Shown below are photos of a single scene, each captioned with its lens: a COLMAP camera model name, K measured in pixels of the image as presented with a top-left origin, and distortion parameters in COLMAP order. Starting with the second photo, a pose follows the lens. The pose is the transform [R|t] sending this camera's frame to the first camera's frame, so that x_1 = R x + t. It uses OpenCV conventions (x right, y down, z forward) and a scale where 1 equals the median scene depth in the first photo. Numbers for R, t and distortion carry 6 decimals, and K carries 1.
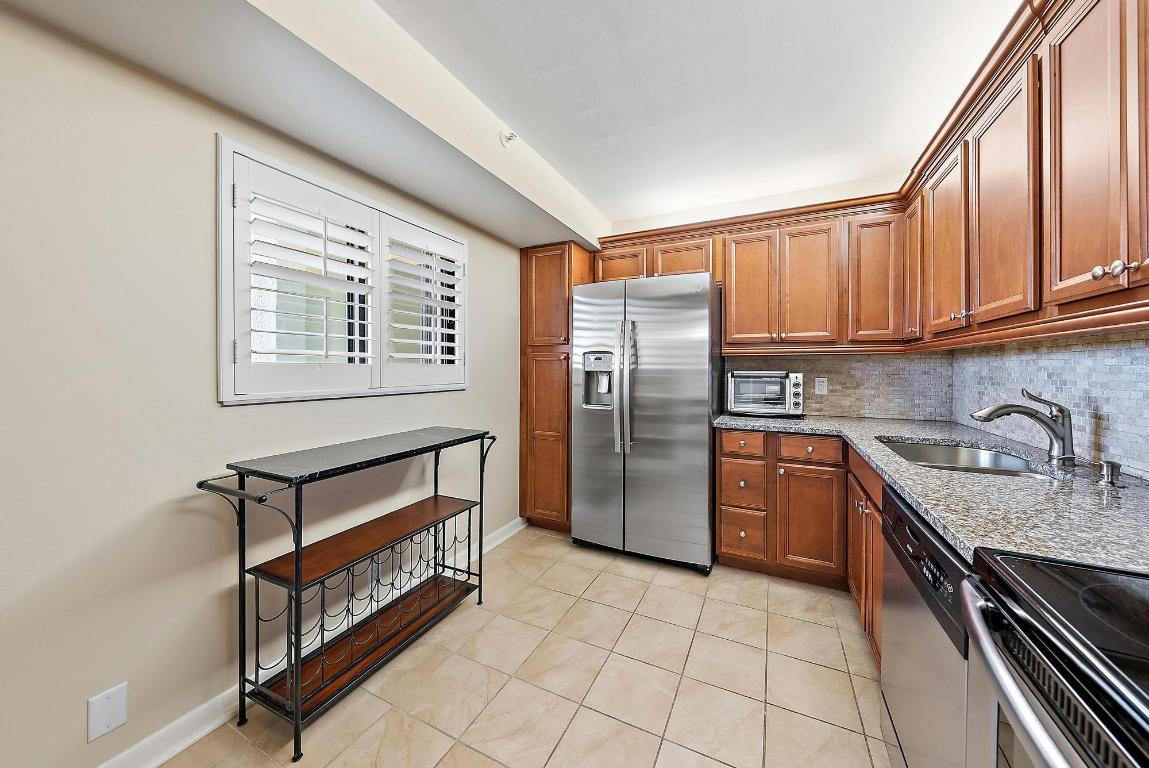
lens RADIAL K [[399.3, 0, 579.1], [0, 399.3, 370.5], [0, 0, 1]] dist [-0.001761, -0.000056]
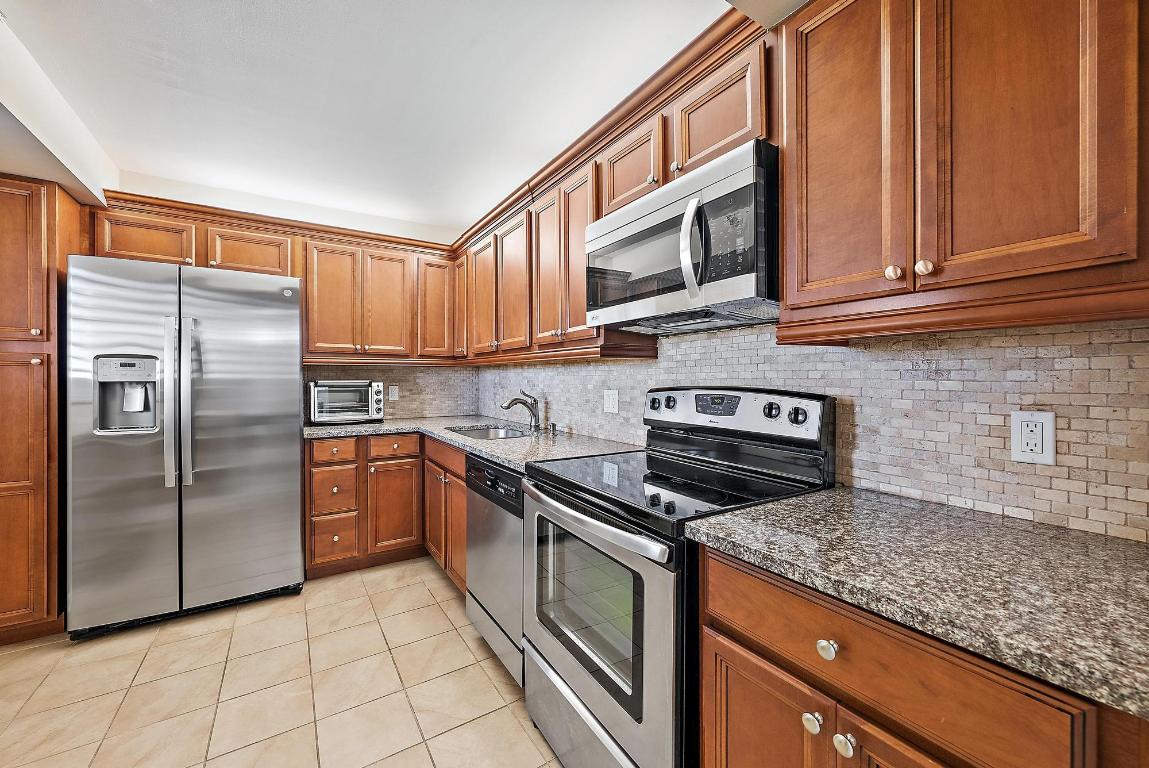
lens RADIAL K [[449.4, 0, 576.3], [0, 449.4, 379.2], [0, 0, 1]] dist [0.000083, 0.000017]
pose [[0.518903, -0.004509, 0.854821, -0.255765], [0.005982, 0.999981, 0.001644, 0.000056], [-0.854812, 0.004261, 0.518920, -0.132547]]
